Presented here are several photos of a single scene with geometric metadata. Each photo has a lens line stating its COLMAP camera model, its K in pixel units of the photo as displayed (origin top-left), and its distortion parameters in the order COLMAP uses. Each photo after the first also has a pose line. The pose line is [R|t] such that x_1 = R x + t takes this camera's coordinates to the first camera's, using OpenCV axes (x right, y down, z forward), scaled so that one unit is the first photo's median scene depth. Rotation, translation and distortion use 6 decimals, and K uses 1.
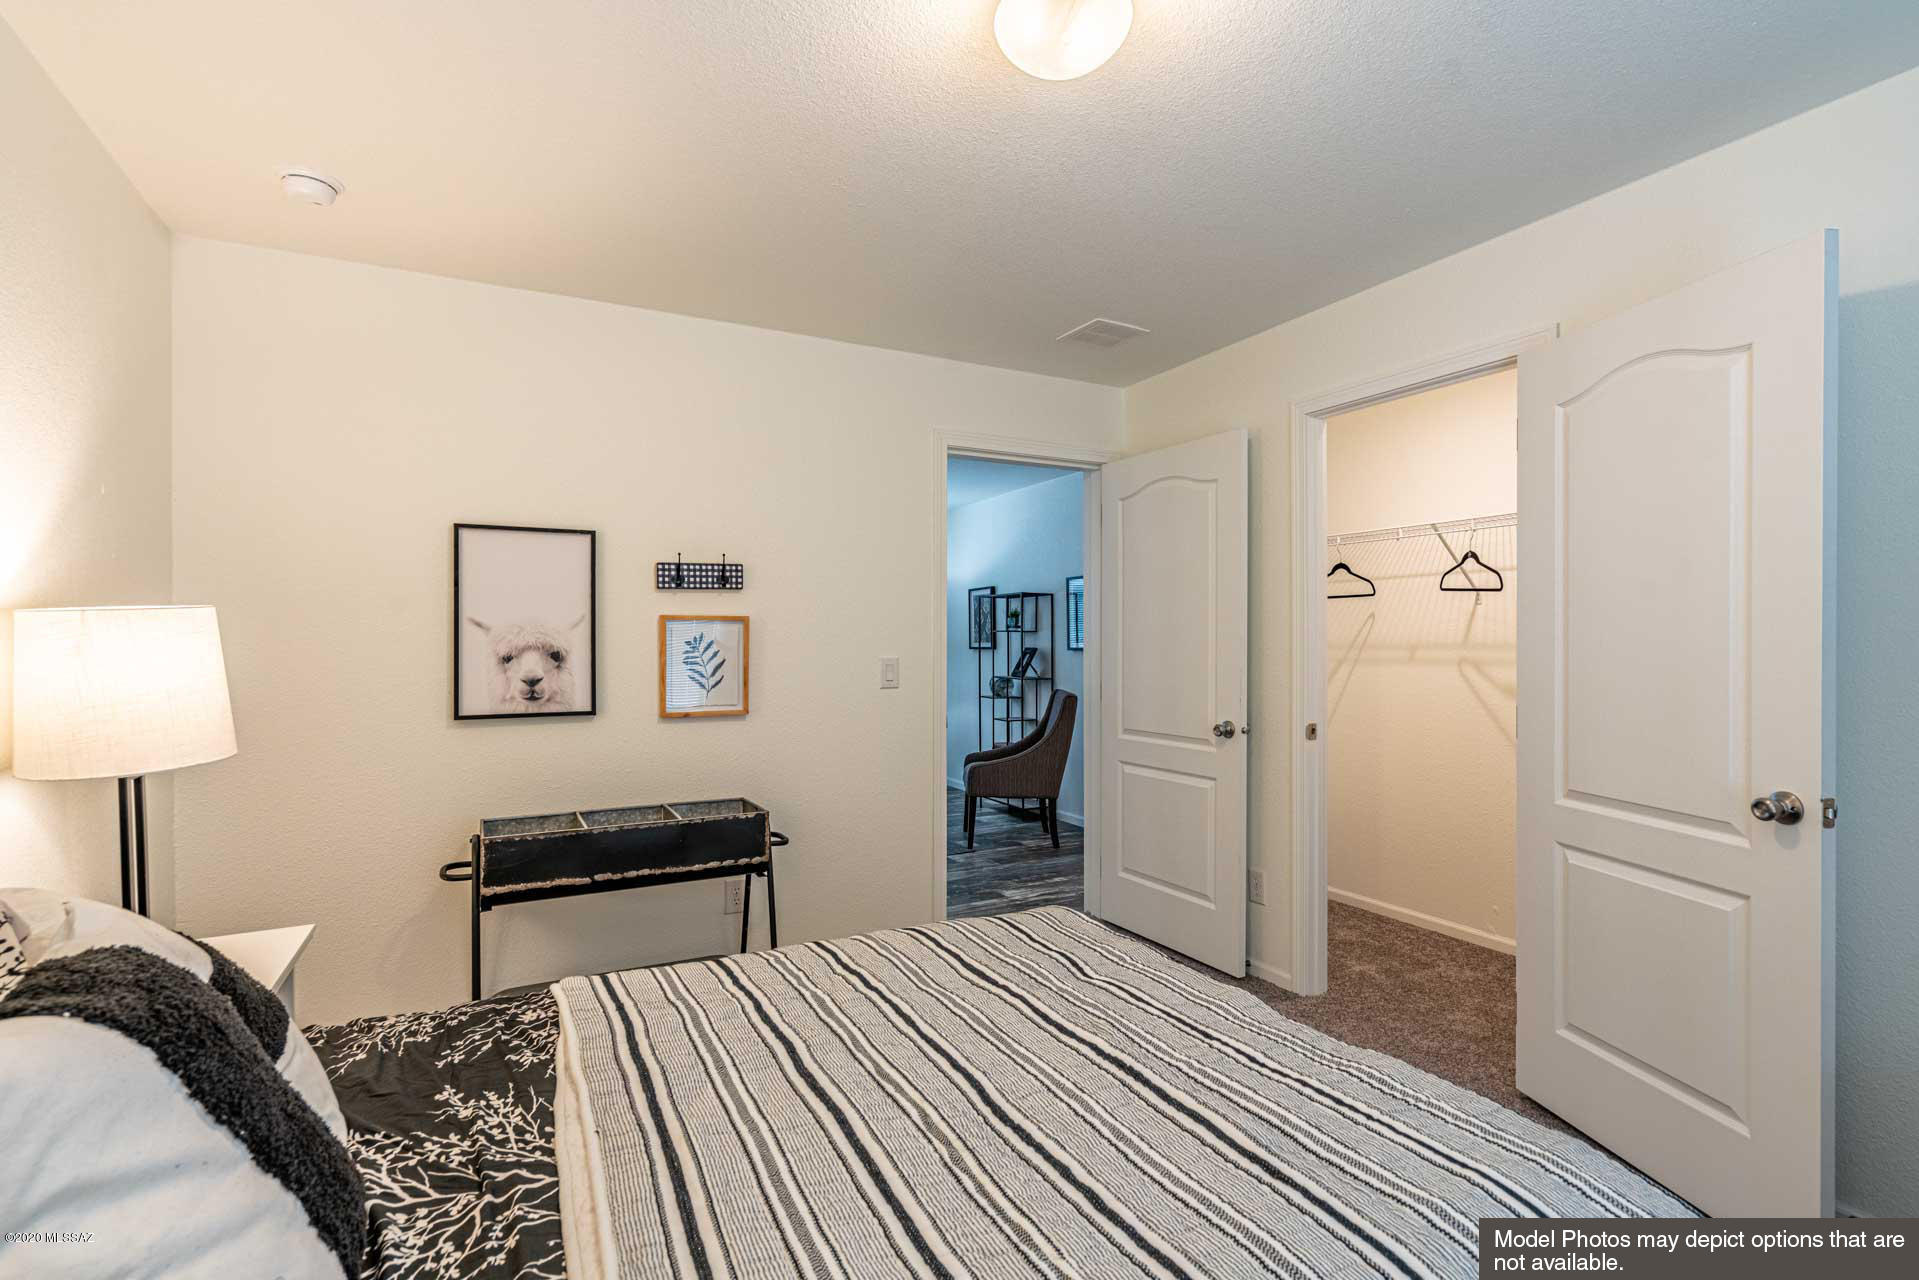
lens RADIAL K [[888.8, 0, 946.5], [0, 888.8, 645.9], [0, 0, 1]] dist [-0.001646, 0.001378]
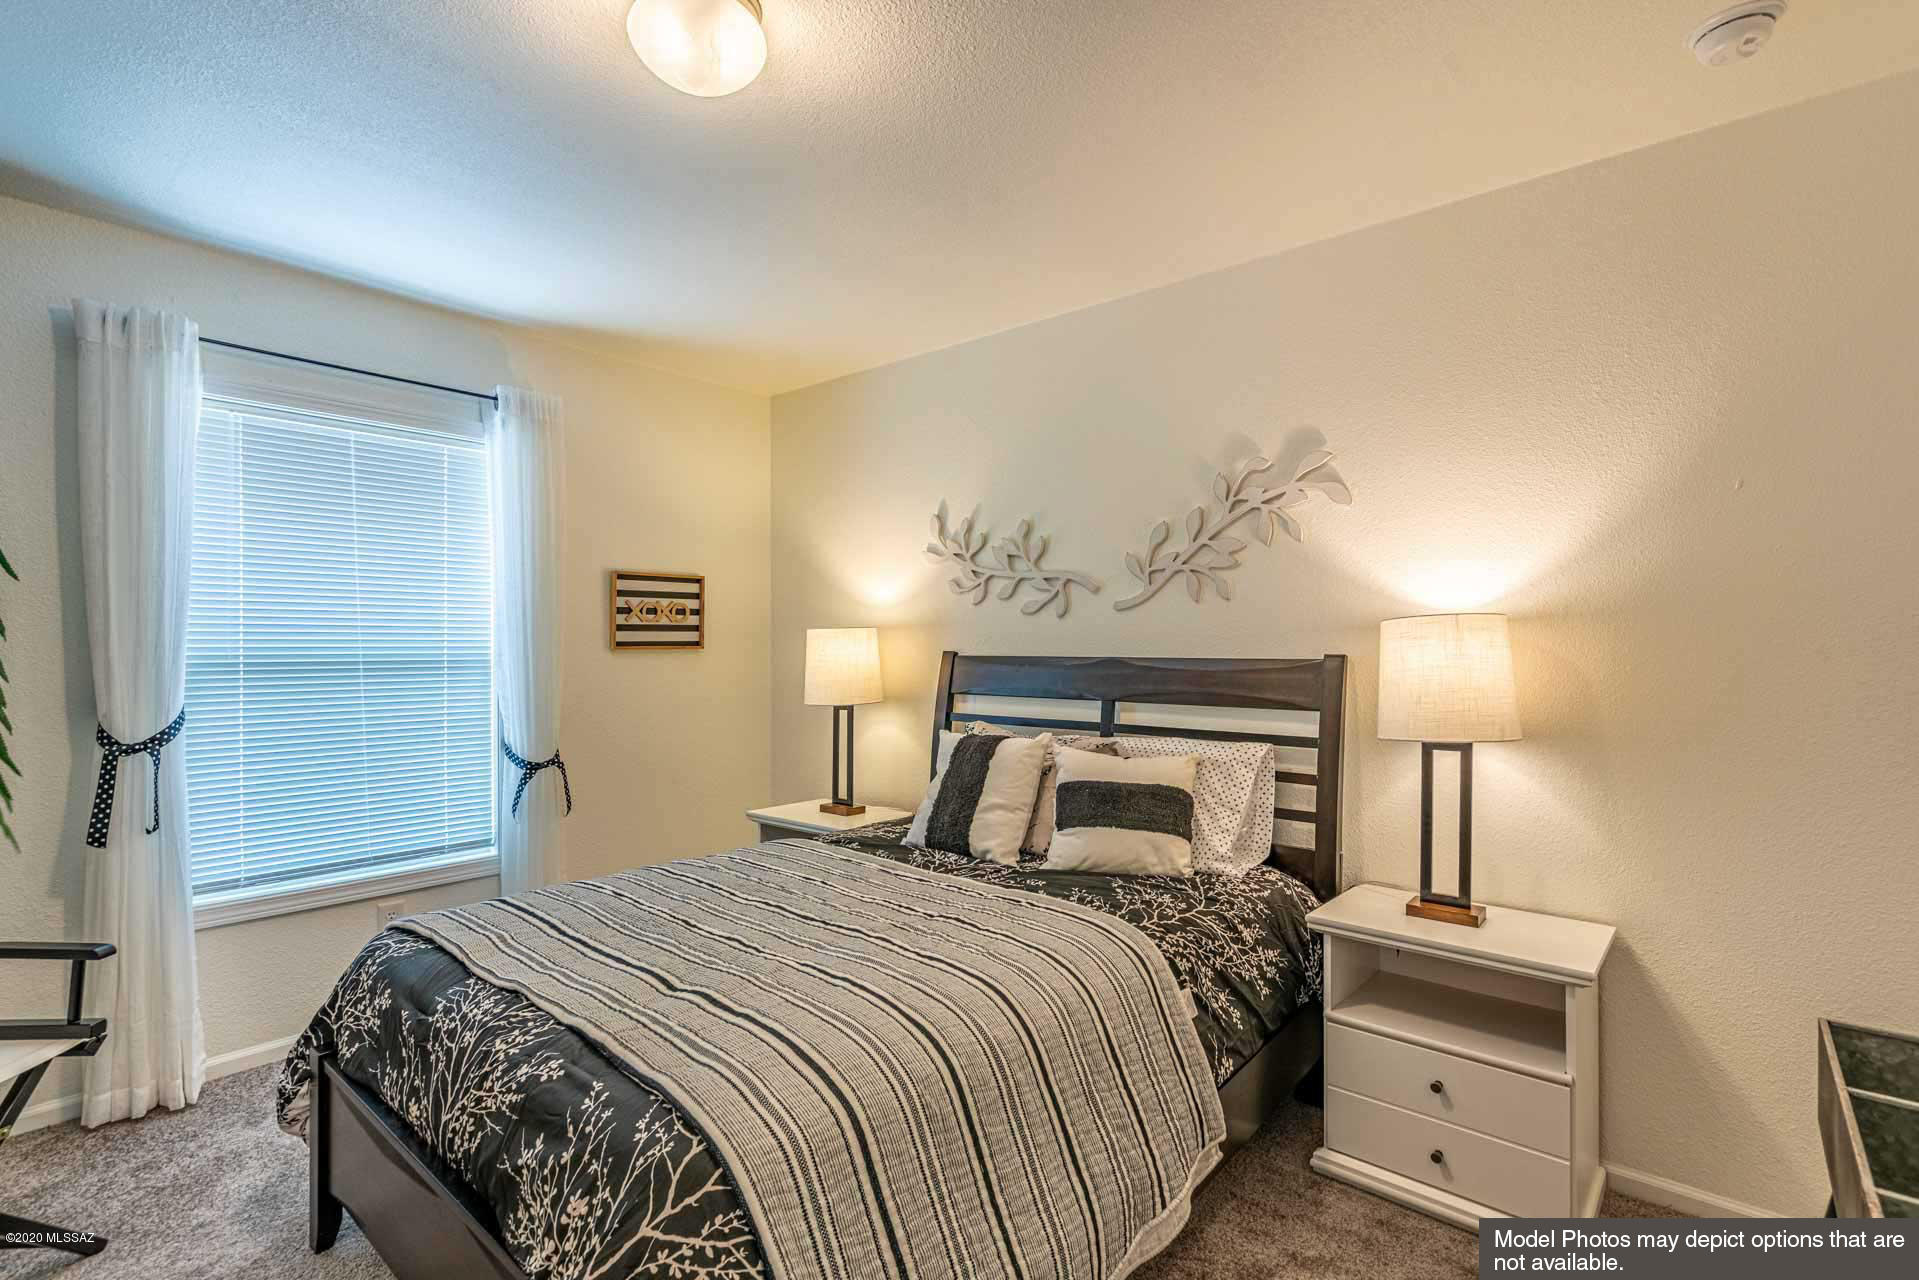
lens RADIAL K [[888.8, 0, 946.5], [0, 888.8, 645.9], [0, 0, 1]] dist [-0.001646, 0.001378]
pose [[-0.926953, -0.000102, -0.375179, -0.595670], [-0.003085, 0.999968, 0.007352, -0.026552], [0.375166, 0.007972, -0.926923, 2.177035]]
